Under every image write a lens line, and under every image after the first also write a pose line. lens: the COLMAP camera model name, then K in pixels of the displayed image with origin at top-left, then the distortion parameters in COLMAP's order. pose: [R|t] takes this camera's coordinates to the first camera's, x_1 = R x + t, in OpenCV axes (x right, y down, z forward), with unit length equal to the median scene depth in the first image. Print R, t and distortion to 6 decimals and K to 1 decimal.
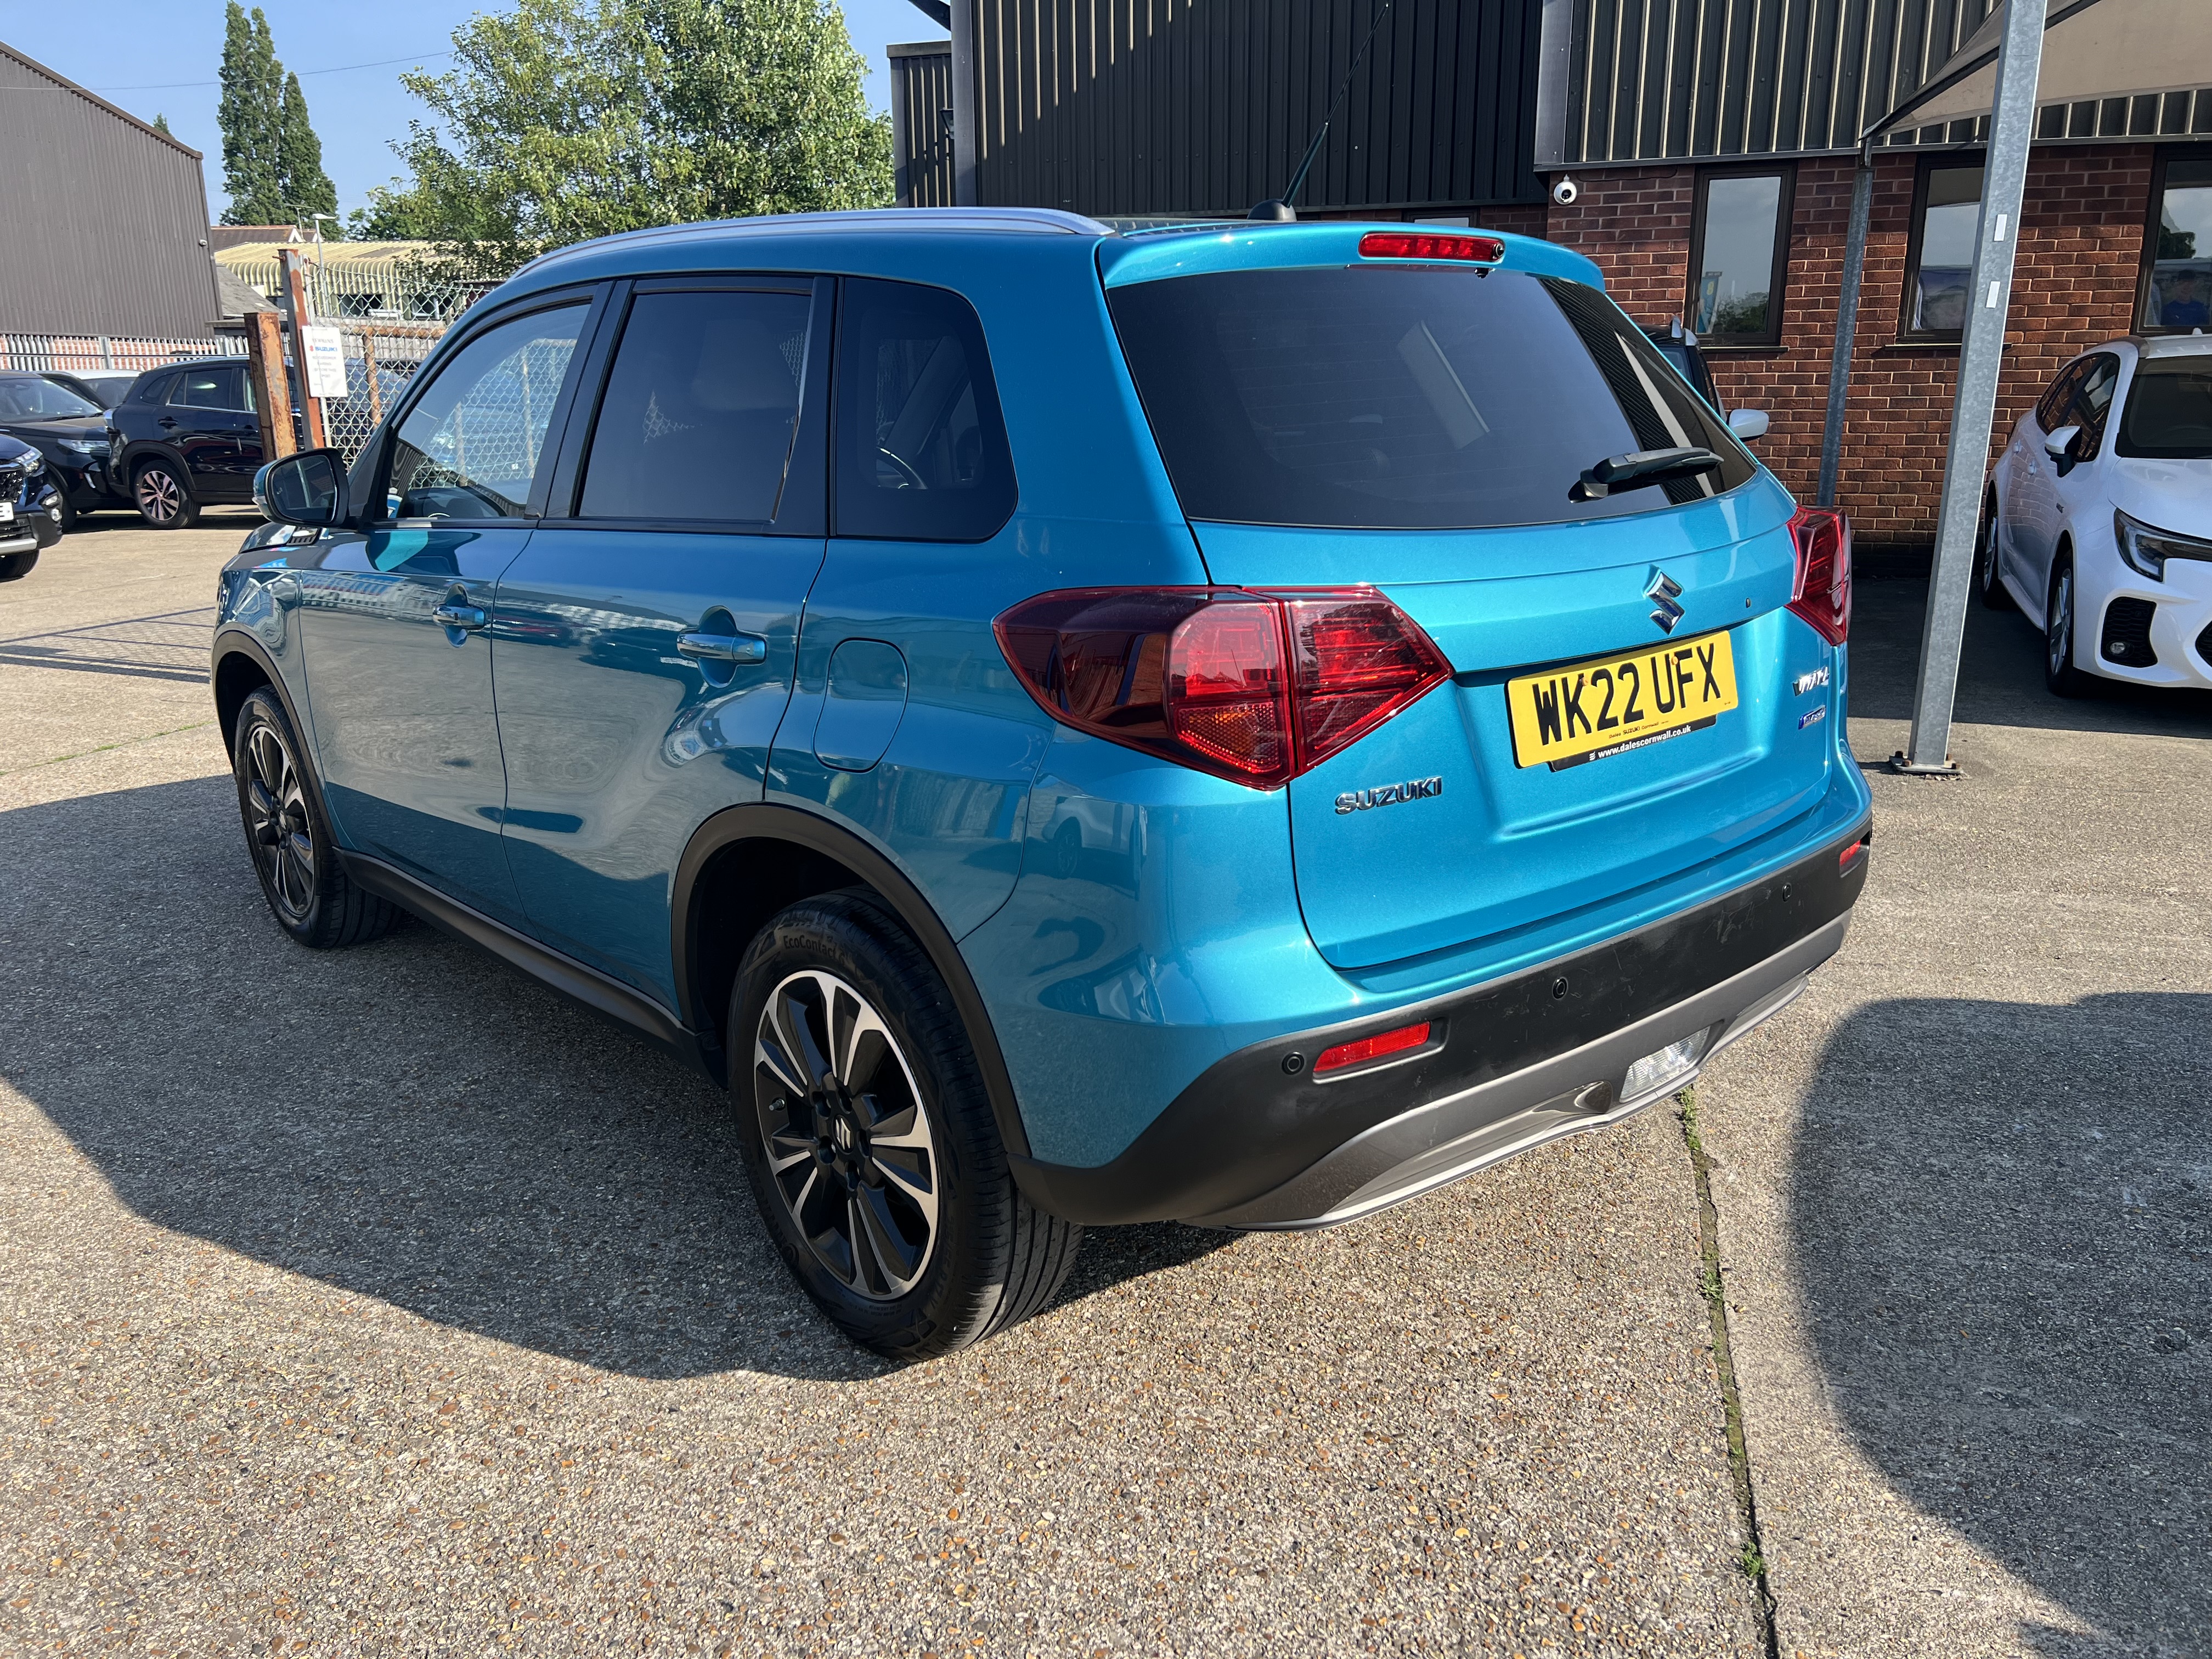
lens RADIAL K [[1678.9, 0, 1112.4], [0, 1678.9, 827.6], [0, 0, 1]] dist [0.031659, -0.004995]
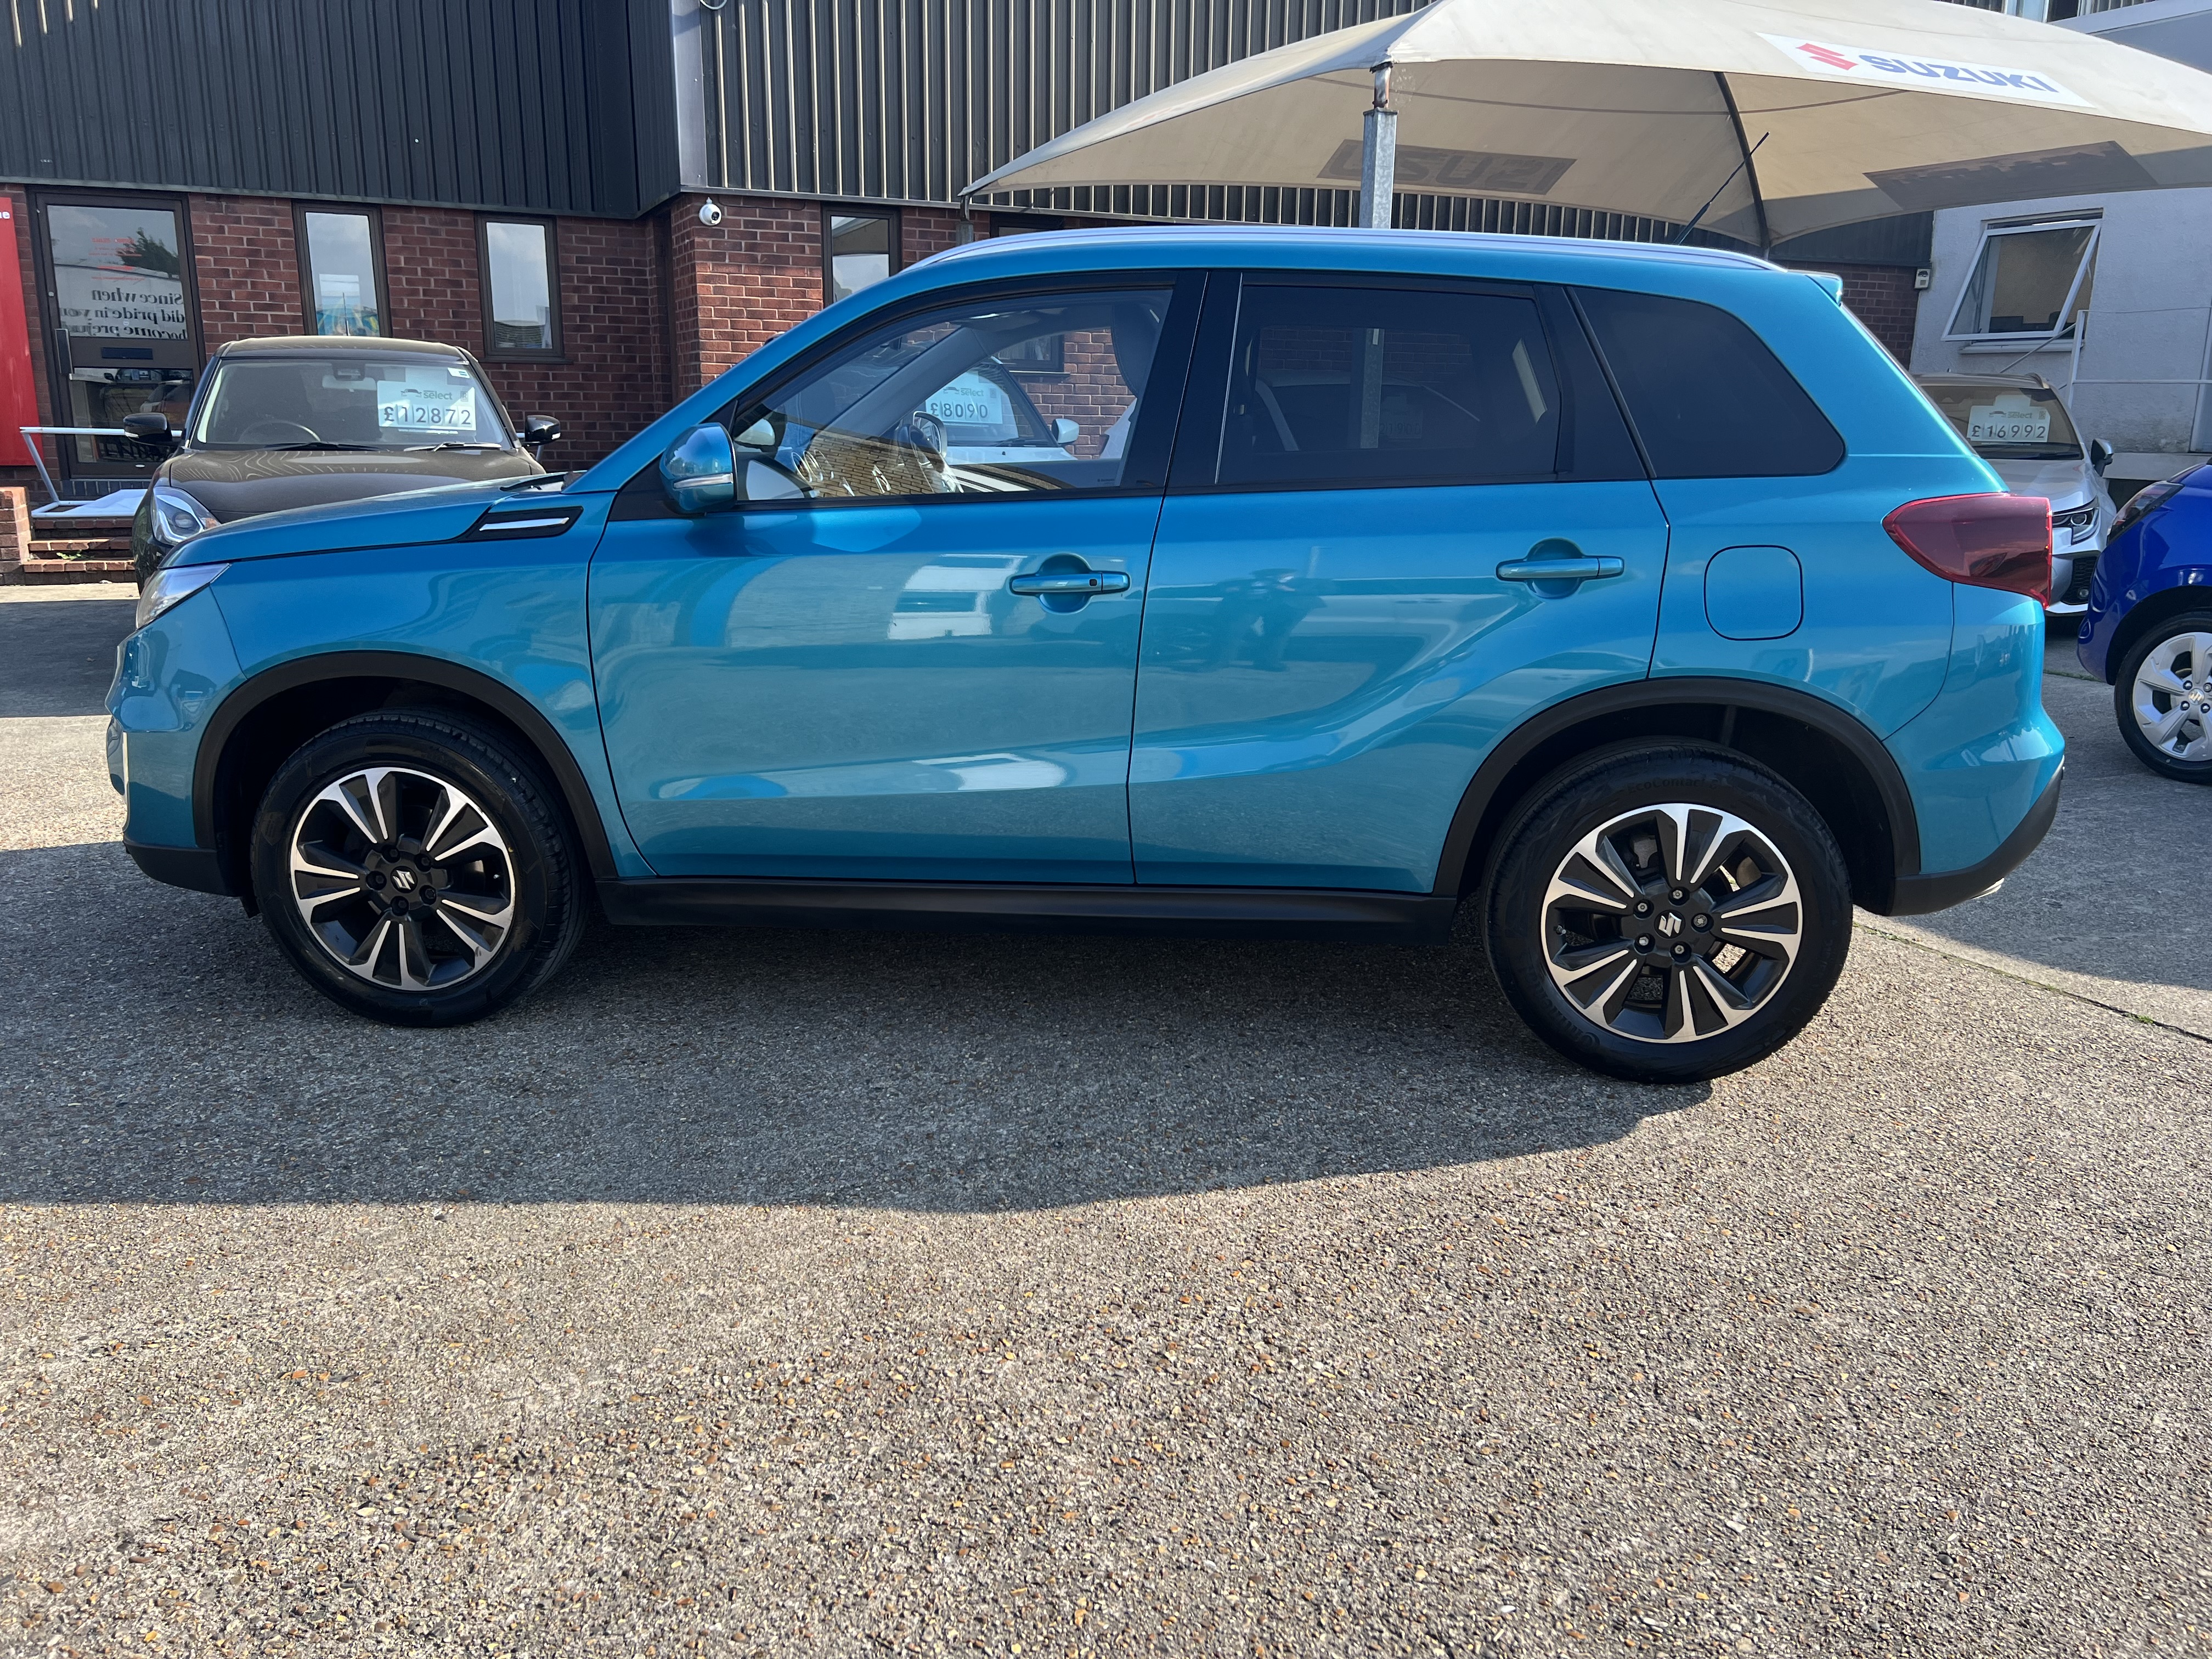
lens RADIAL K [[1674.1, 0, 1101.1], [0, 1674.1, 825.4], [0, 0, 1]] dist [0.048885, -0.053299]
pose [[0.744236, -0.146591, 0.651632, -0.310057], [0.154205, 0.986972, 0.045910, -0.006334], [-0.649872, 0.066317, 0.757145, 0.062057]]
